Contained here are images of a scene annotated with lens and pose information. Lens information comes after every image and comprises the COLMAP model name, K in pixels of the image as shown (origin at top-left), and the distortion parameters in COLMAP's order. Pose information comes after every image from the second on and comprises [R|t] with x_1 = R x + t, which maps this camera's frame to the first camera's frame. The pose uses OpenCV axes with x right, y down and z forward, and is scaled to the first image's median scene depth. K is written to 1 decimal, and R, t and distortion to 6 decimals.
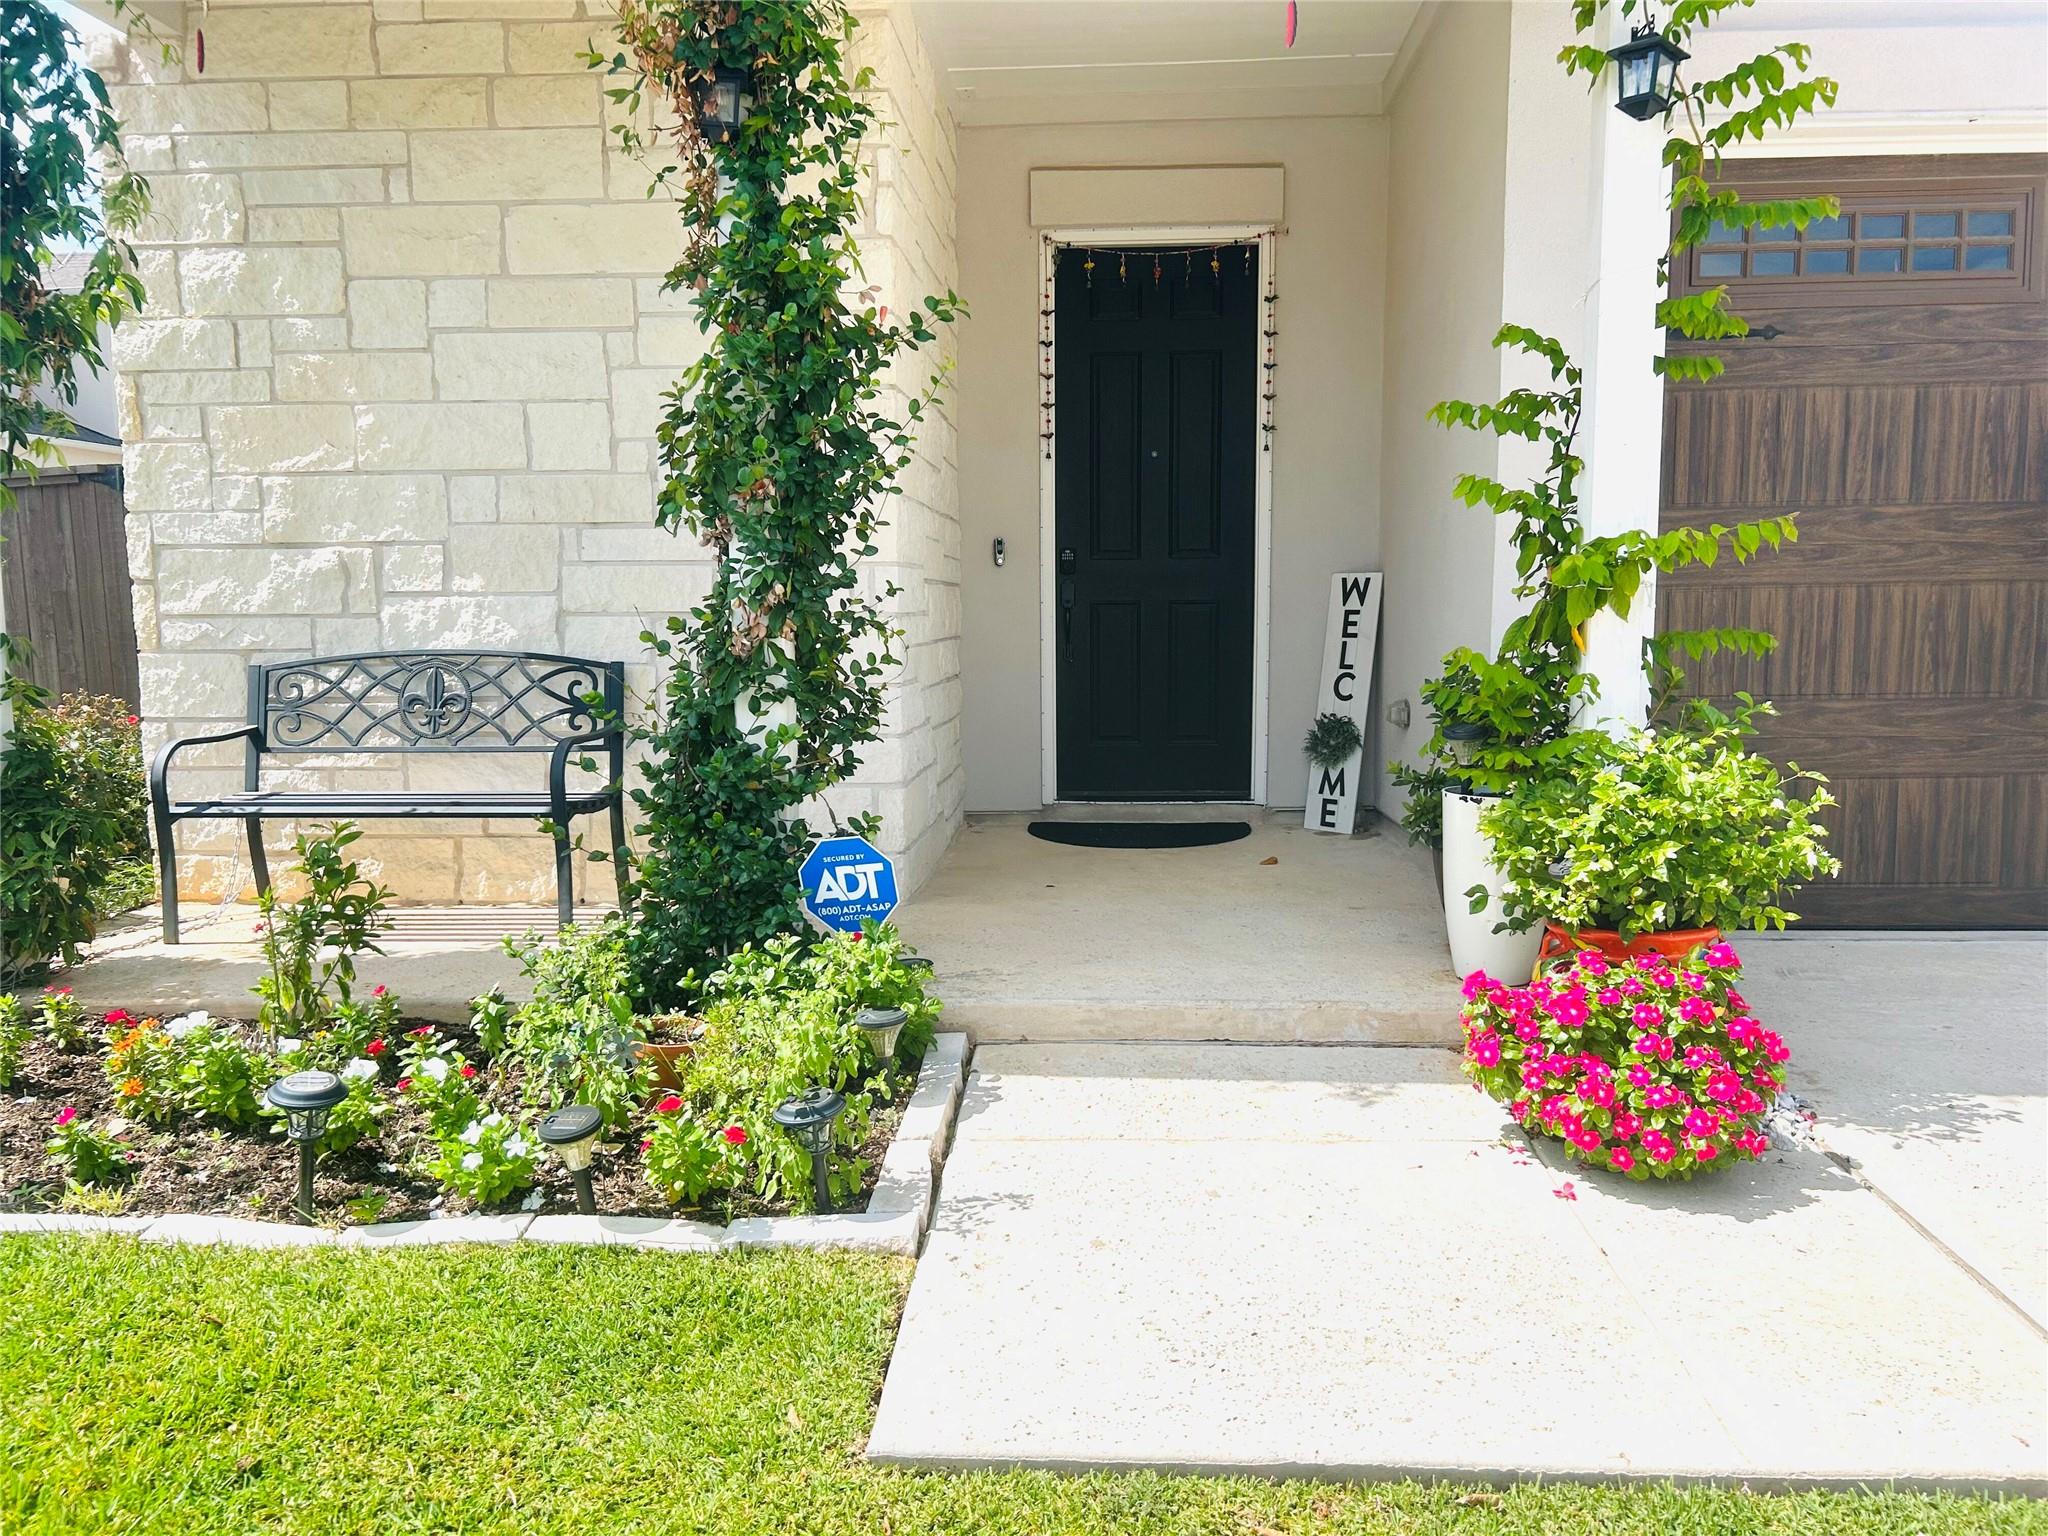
lens RADIAL K [[1541.9, 0, 1034.7], [0, 1541.9, 770.4], [0, 0, 1]] dist [0.062962, -0.068602]
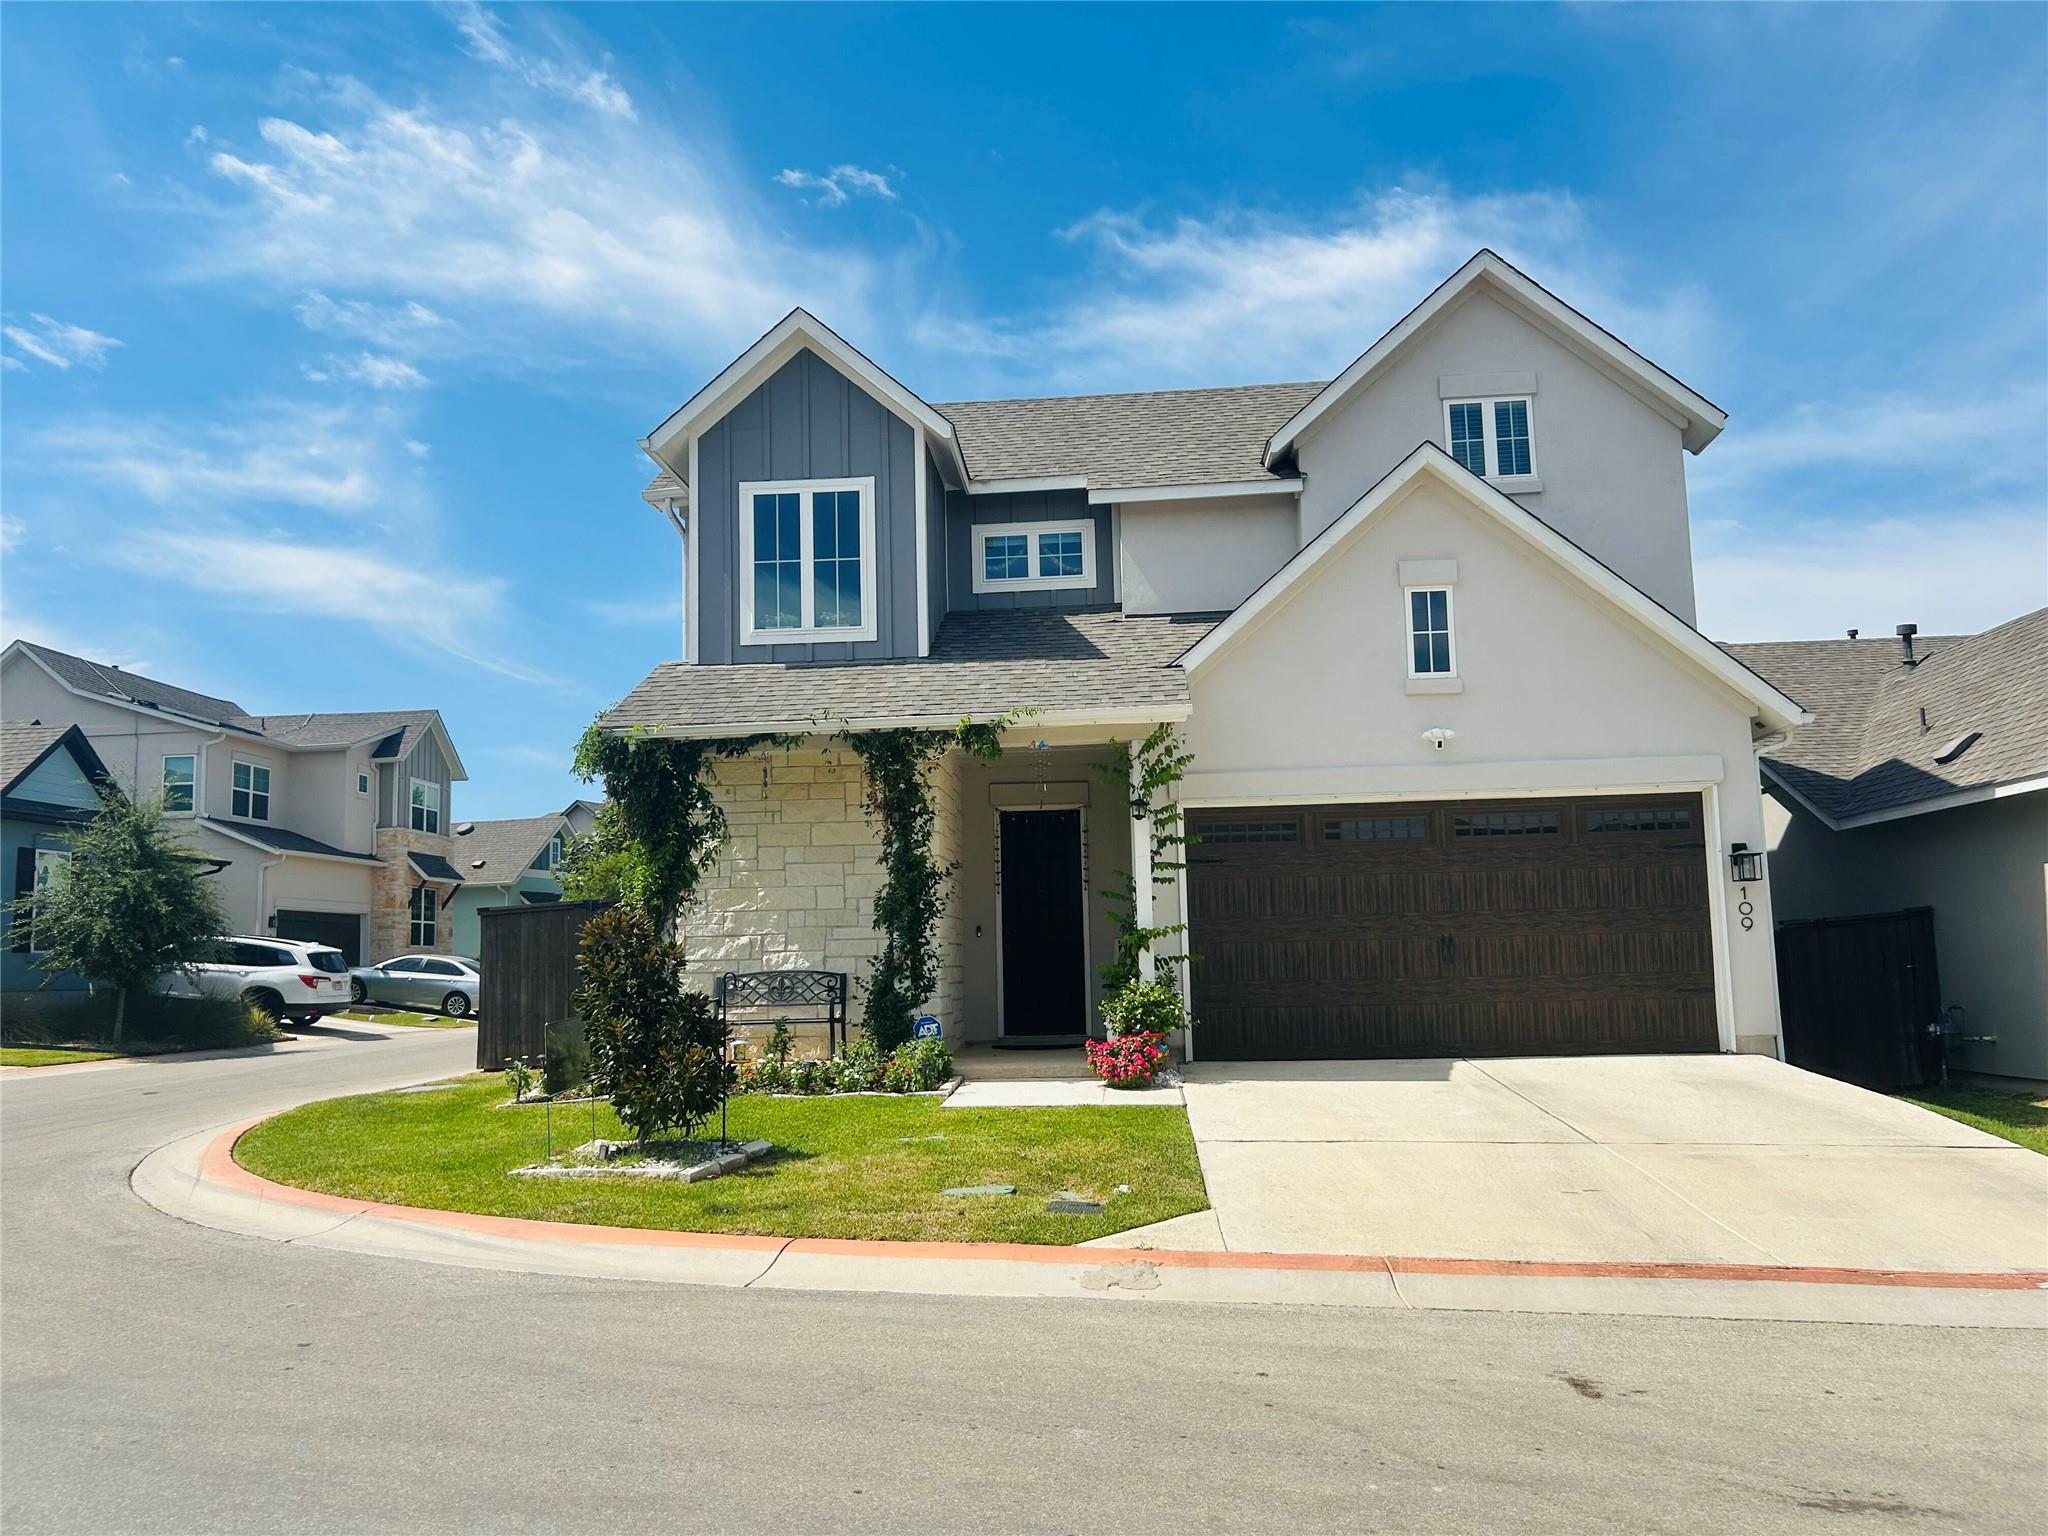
lens RADIAL K [[1541.9, 0, 1024.5], [0, 1541.9, 762.7], [0, 0, 1]] dist [0.062962, -0.068602]
pose [[0.999735, -0.015994, -0.016540, 0.149238], [0.011574, 0.970881, -0.239284, 0.291639], [0.019886, 0.239029, 0.970809, -2.280852]]
